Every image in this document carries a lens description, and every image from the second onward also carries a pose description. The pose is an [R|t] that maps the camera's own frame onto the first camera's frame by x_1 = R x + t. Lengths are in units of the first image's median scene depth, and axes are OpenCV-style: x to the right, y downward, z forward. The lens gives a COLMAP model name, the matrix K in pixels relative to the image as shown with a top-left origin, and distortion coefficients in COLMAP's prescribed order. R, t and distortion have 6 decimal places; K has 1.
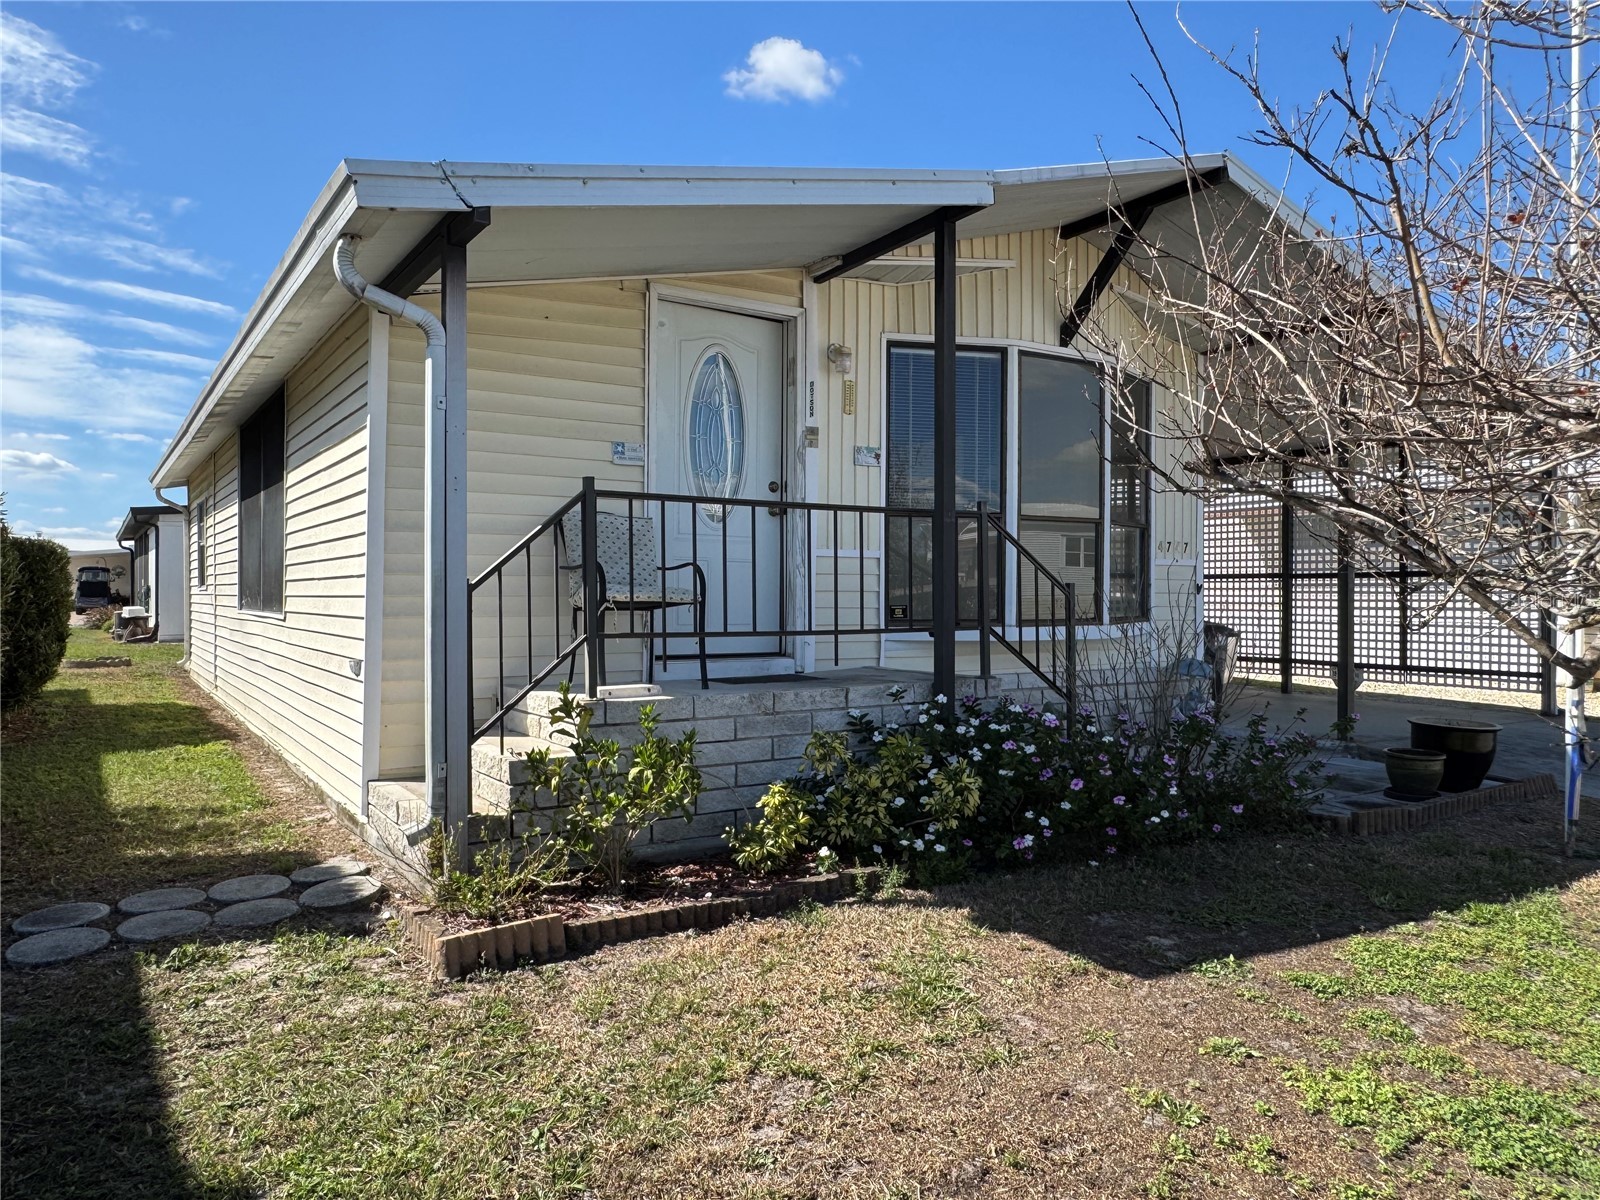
lens RADIAL K [[1086.7, 0, 800.0], [0, 1086.7, 600.0], [0, 0, 1]] dist [0.001003, -0.003698]
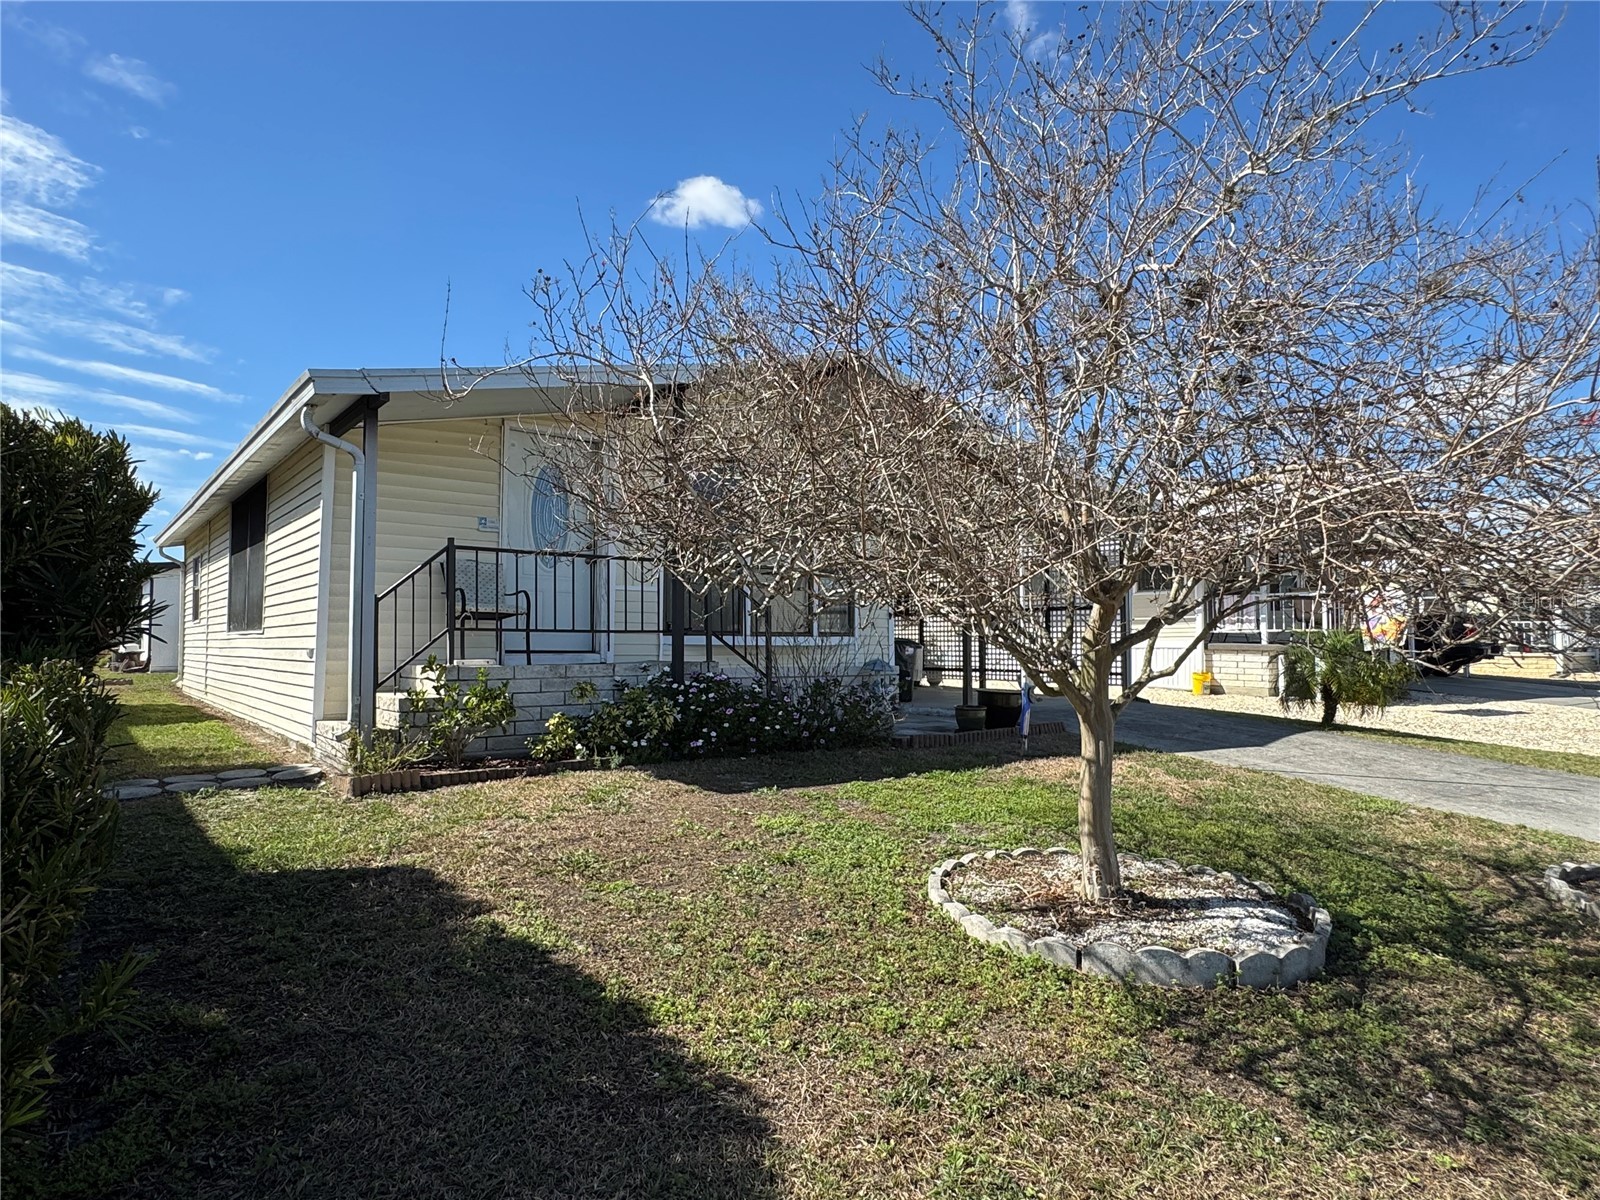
lens RADIAL K [[916.5, 0, 794.7], [0, 916.5, 602.7], [0, 0, 1]] dist [-0.002474, -0.000268]
pose [[0.995989, 0.001580, 0.089461, 0.186809], [0.002867, 0.998767, -0.049554, 0.054501], [-0.089429, 0.049612, 0.994757, -0.423000]]
